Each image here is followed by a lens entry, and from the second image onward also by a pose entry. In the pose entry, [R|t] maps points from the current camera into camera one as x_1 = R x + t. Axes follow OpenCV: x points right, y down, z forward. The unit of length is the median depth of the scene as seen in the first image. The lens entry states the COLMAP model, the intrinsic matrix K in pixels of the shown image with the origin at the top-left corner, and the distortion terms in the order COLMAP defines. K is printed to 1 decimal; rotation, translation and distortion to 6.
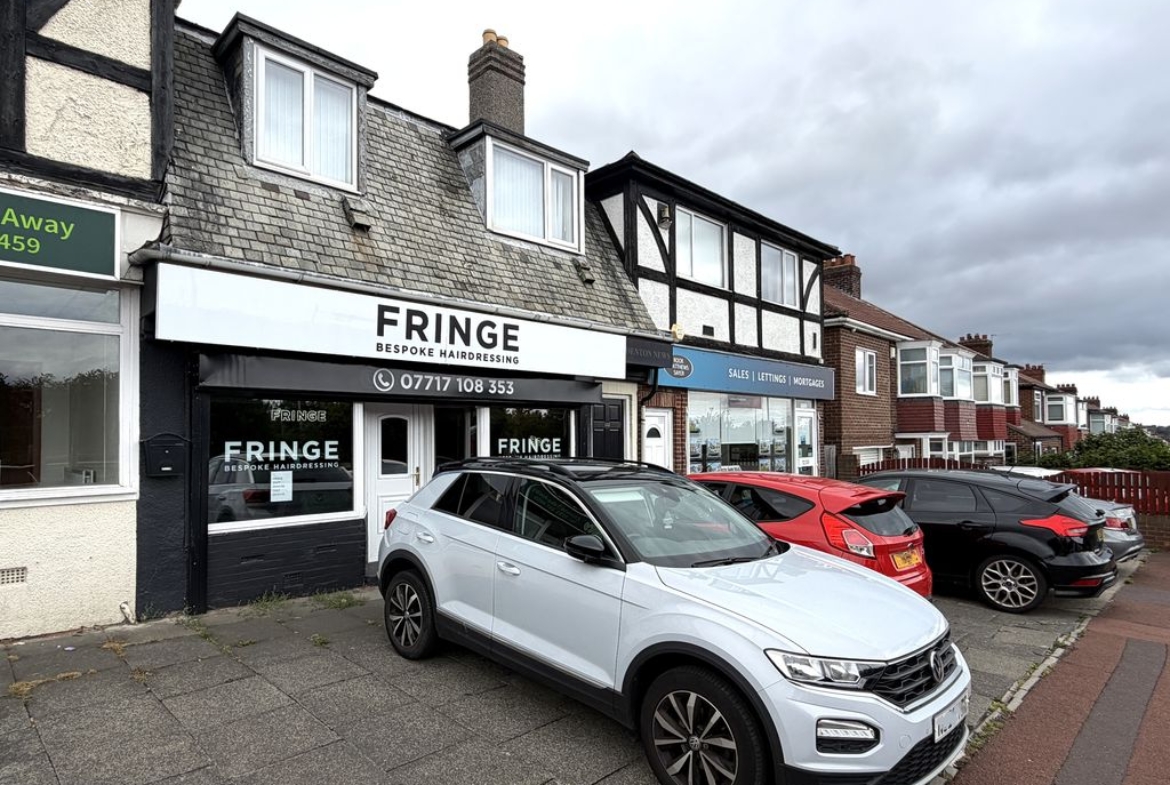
lens RADIAL K [[605.1, 0, 591.5], [0, 605.1, 440.3], [0, 0, 1]] dist [0.004005, 0.000076]
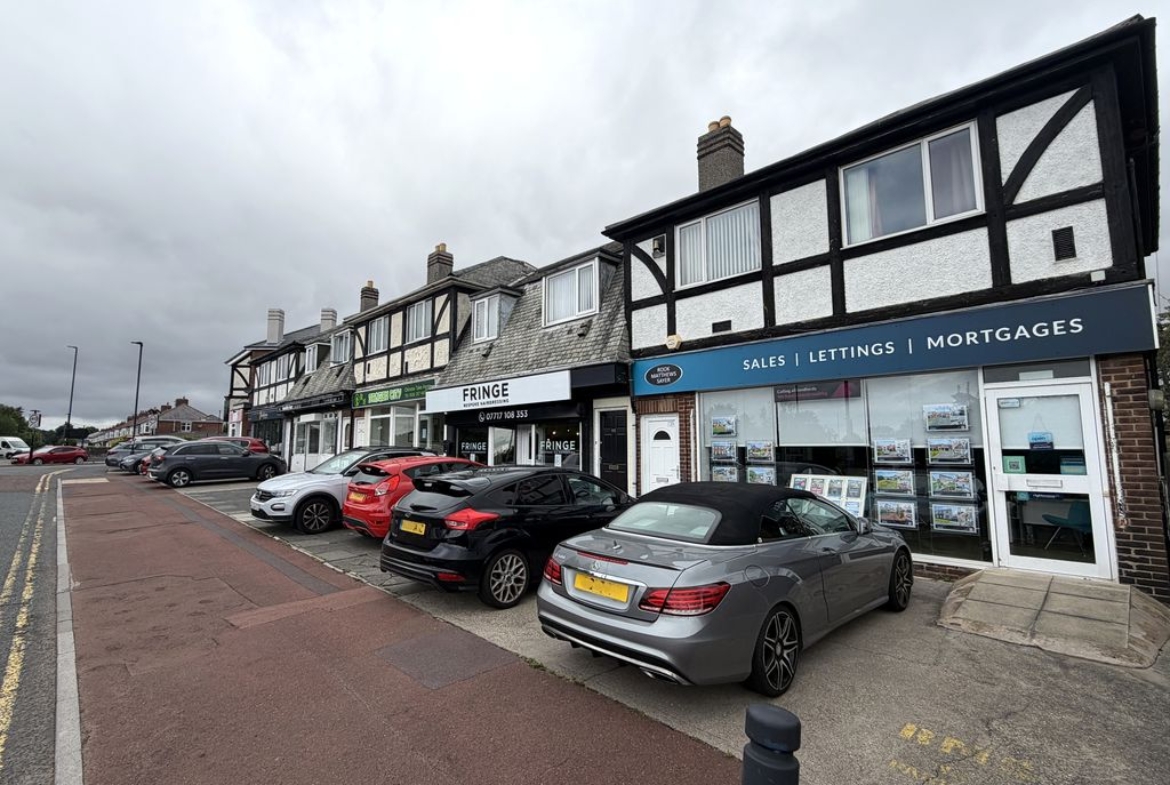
lens RADIAL K [[484.9, 0, 586.5], [0, 484.9, 389.7], [0, 0, 1]] dist [-0.002477, 0.000021]
pose [[0.079374, -0.097523, -0.992063, 1.009237], [0.007760, 0.995233, -0.097214, -0.010561], [0.996815, 0.000017, 0.079752, 0.794030]]
